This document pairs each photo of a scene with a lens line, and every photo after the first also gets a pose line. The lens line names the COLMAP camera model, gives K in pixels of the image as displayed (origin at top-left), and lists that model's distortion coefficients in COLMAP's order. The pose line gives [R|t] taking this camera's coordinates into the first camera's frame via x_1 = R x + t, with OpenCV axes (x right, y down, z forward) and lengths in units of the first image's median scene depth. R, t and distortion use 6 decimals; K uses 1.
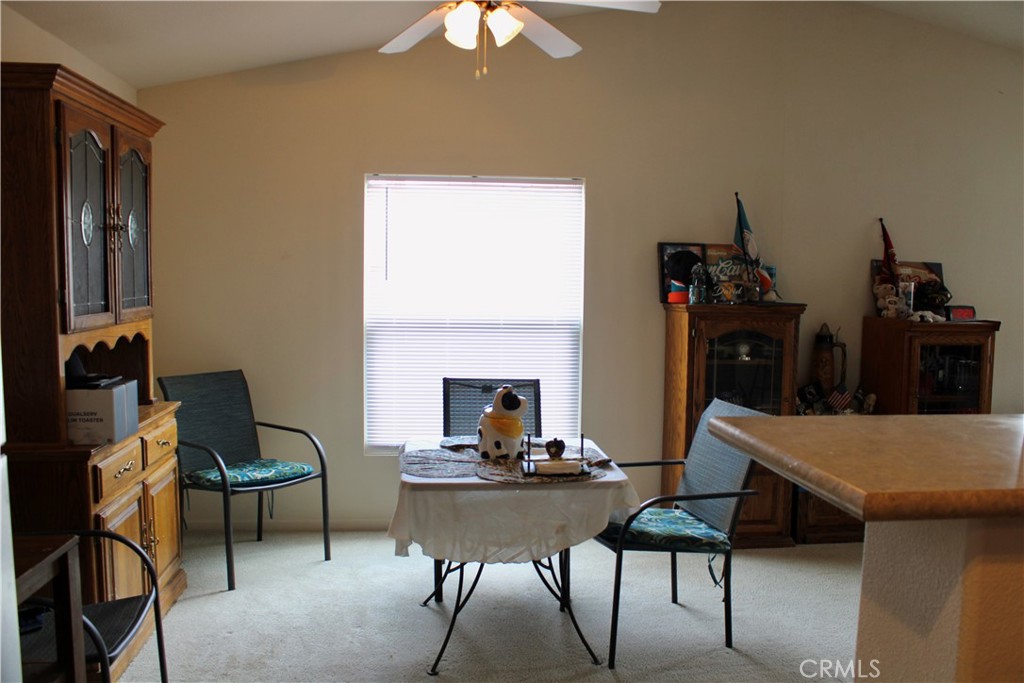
lens RADIAL K [[873.3, 0, 511.8], [0, 873.3, 342.4], [0, 0, 1]] dist [-0.166681, 0.141870]
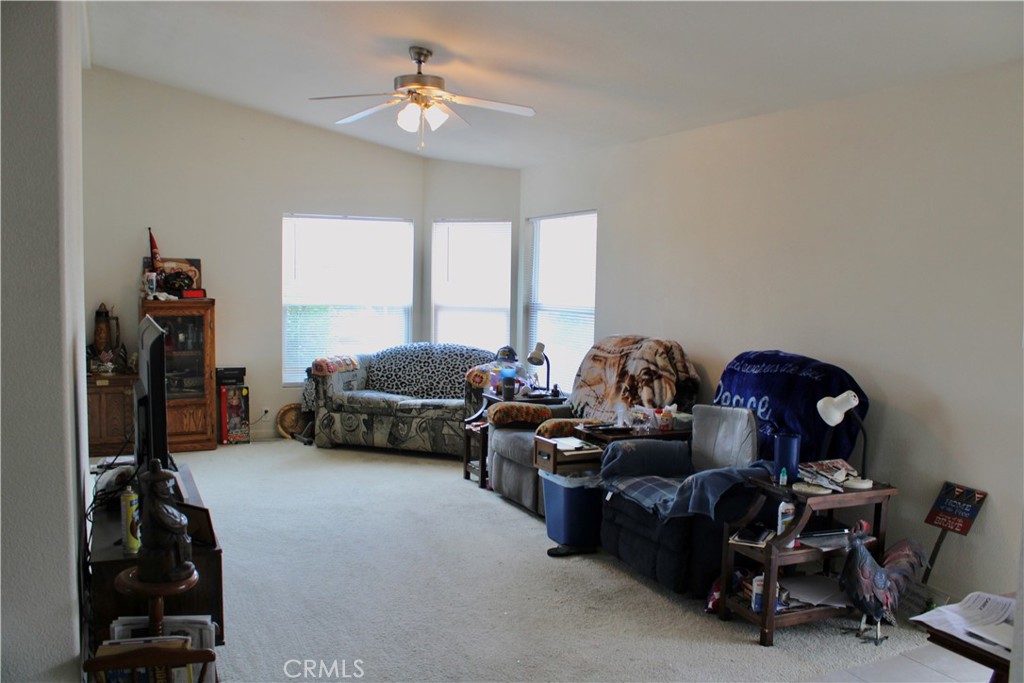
lens RADIAL K [[873.3, 0, 511.3], [0, 873.3, 342.1], [0, 0, 1]] dist [-0.166681, 0.141870]
pose [[0.945616, -0.024778, 0.324339, 0.580056], [0.022877, 0.999691, 0.009672, 0.046562], [-0.324478, -0.001726, 0.945892, -0.564981]]
